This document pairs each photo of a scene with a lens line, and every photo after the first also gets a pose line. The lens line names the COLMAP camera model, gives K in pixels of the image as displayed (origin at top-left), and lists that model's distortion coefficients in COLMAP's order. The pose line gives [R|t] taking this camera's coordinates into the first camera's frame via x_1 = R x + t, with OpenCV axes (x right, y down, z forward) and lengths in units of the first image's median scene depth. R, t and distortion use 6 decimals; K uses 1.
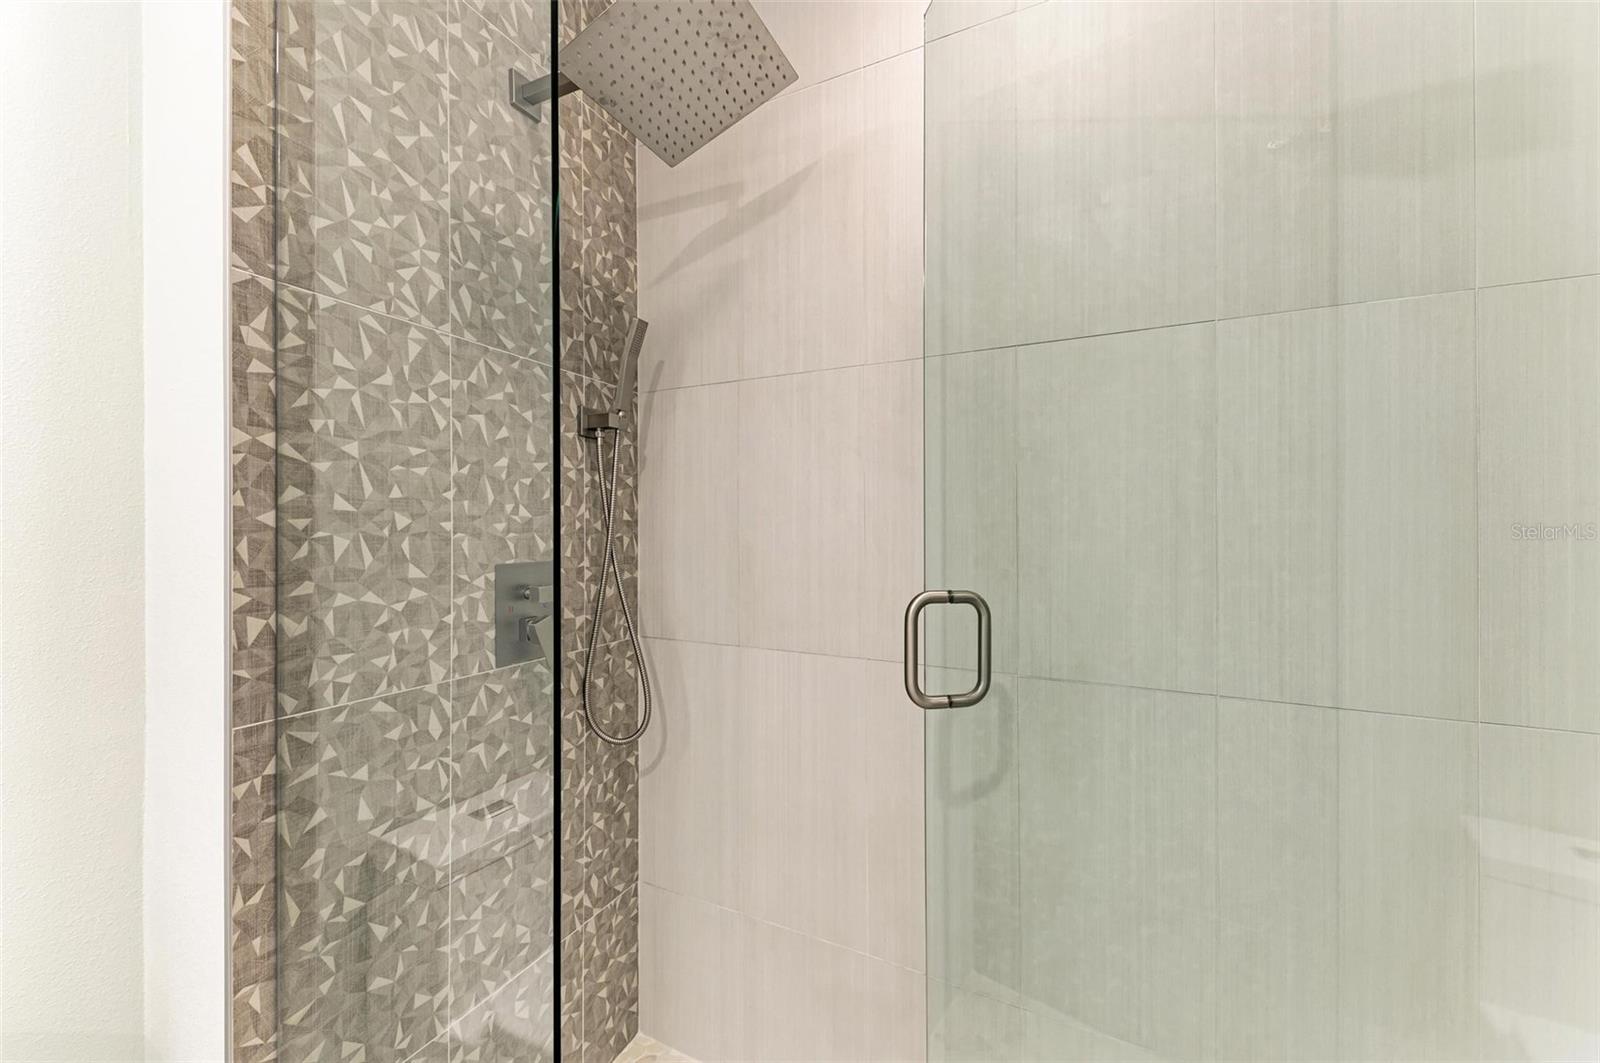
lens RADIAL K [[619.0, 0, 800.4], [0, 619.0, 525.8], [0, 0, 1]] dist [0.016108, -0.000063]
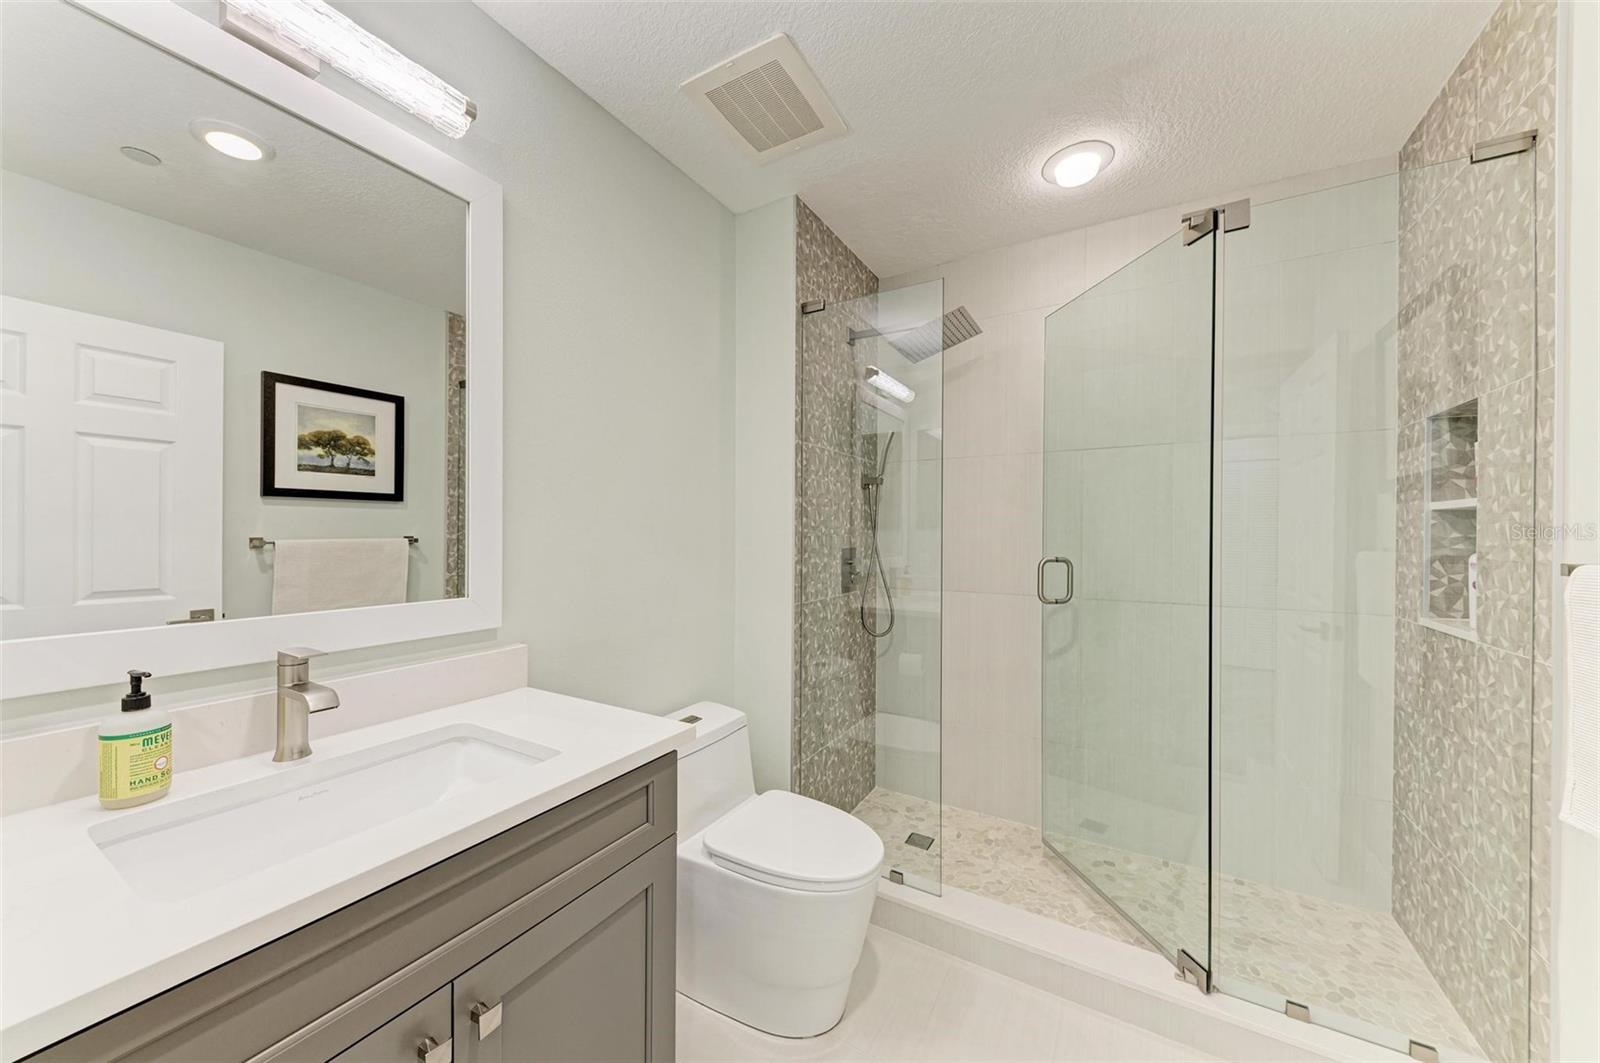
lens RADIAL K [[577.7, 0, 797.2], [0, 577.7, 538.7], [0, 0, 1]] dist [0.006757, -0.000438]
pose [[0.997093, -0.000961, -0.076194, -0.625478], [0.002570, 0.999776, 0.021020, -0.021080], [0.076157, -0.021155, 0.996871, -1.407840]]
